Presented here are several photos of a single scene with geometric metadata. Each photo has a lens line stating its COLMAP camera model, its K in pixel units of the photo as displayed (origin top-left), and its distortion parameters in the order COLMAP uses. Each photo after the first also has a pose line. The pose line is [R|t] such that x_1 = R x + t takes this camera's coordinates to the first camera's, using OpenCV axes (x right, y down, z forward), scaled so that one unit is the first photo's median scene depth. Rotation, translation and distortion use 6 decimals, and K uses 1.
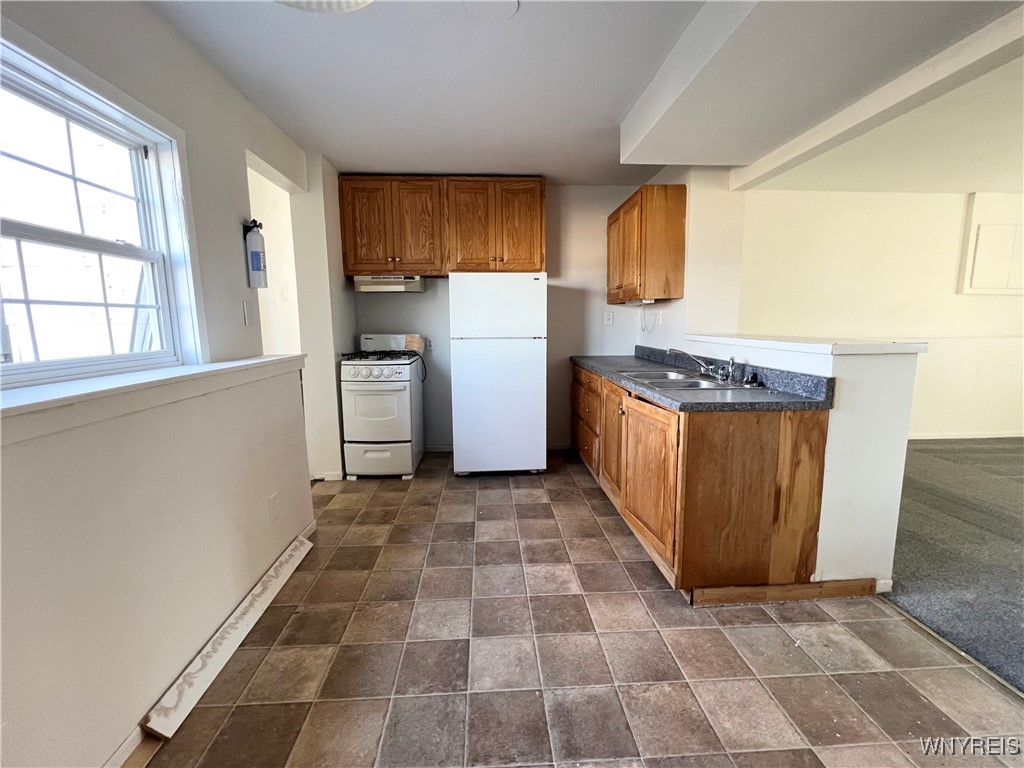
lens RADIAL K [[448.5, 0, 512.0], [0, 448.5, 384.0], [0, 0, 1]] dist [0.001228, 0.000091]
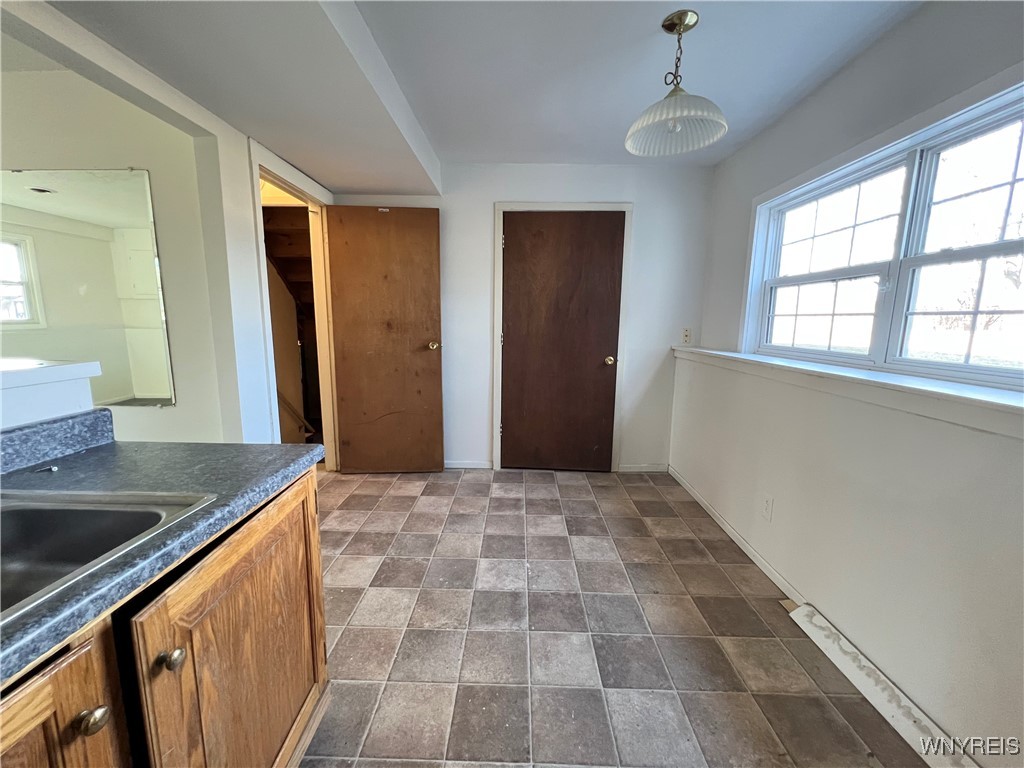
lens RADIAL K [[407.5, 0, 512.0], [0, 407.5, 384.0], [0, 0, 1]] dist [-0.000765, -0.000193]
pose [[-0.996514, -0.016922, 0.081691, 0.030312], [0.007597, 0.956737, 0.290855, -0.251113], [-0.083078, 0.290461, -0.953273, 1.686045]]
